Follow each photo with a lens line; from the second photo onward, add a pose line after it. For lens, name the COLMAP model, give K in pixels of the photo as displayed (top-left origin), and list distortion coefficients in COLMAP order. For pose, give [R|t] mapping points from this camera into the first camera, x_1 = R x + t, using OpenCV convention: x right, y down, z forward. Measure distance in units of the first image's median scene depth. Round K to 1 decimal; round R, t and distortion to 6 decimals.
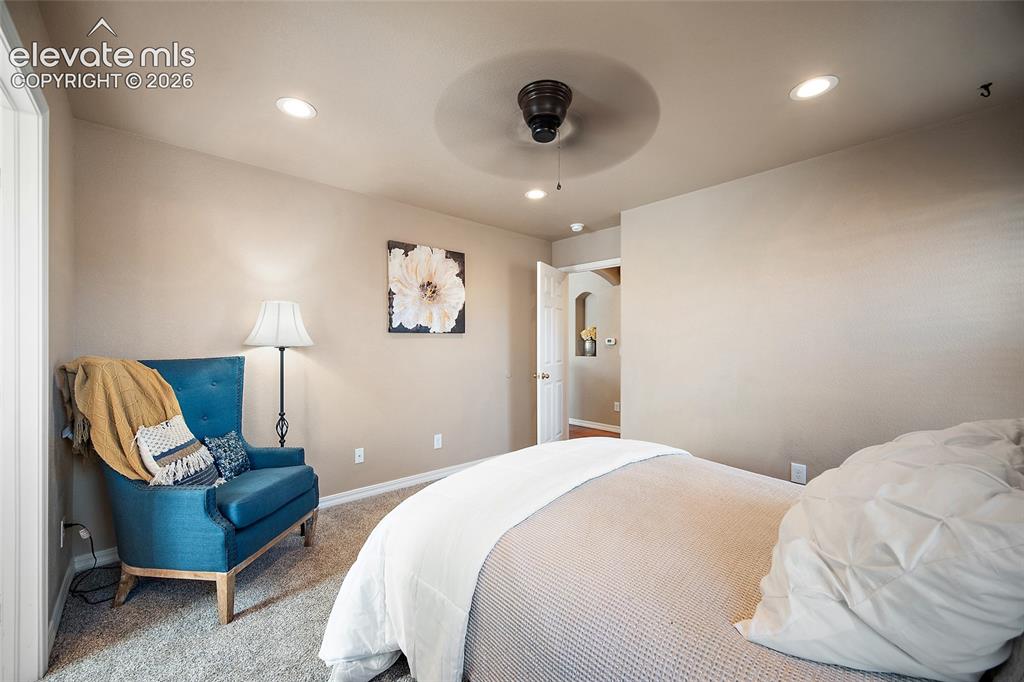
lens RADIAL K [[403.6, 0, 511.5], [0, 403.6, 342.6], [0, 0, 1]] dist [0.012990, -0.000346]
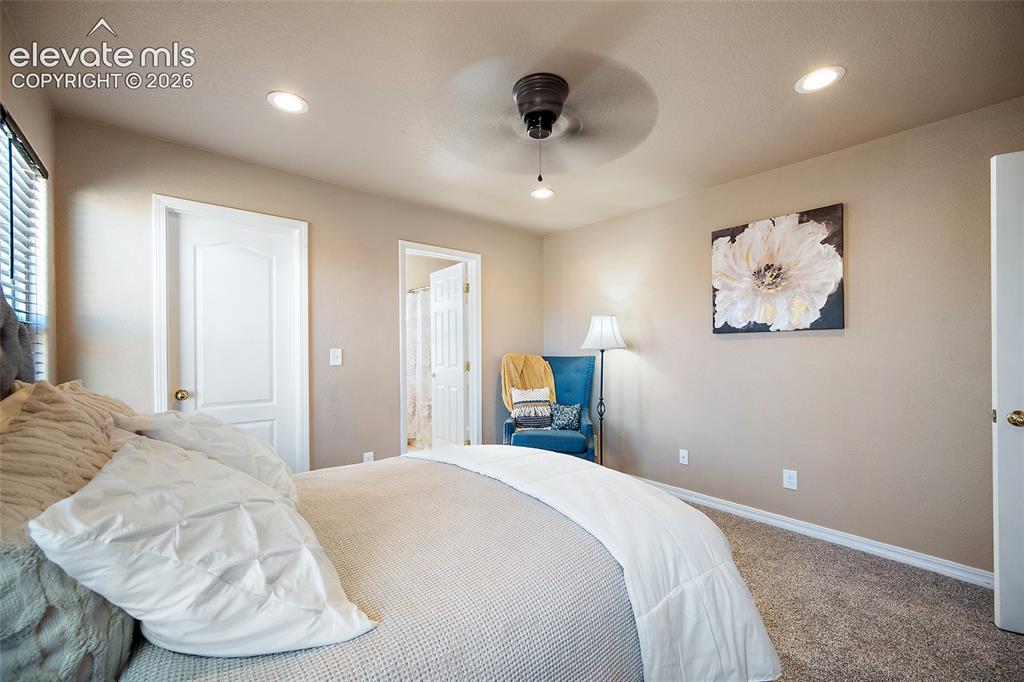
lens RADIAL K [[403.6, 0, 511.1], [0, 403.6, 346.9], [0, 0, 1]] dist [0.012990, -0.000346]
pose [[-0.003010, -0.002172, -0.999993, 0.570676], [0.012683, 0.999917, -0.002210, 0.000748], [0.999915, -0.012689, -0.002982, 0.516762]]
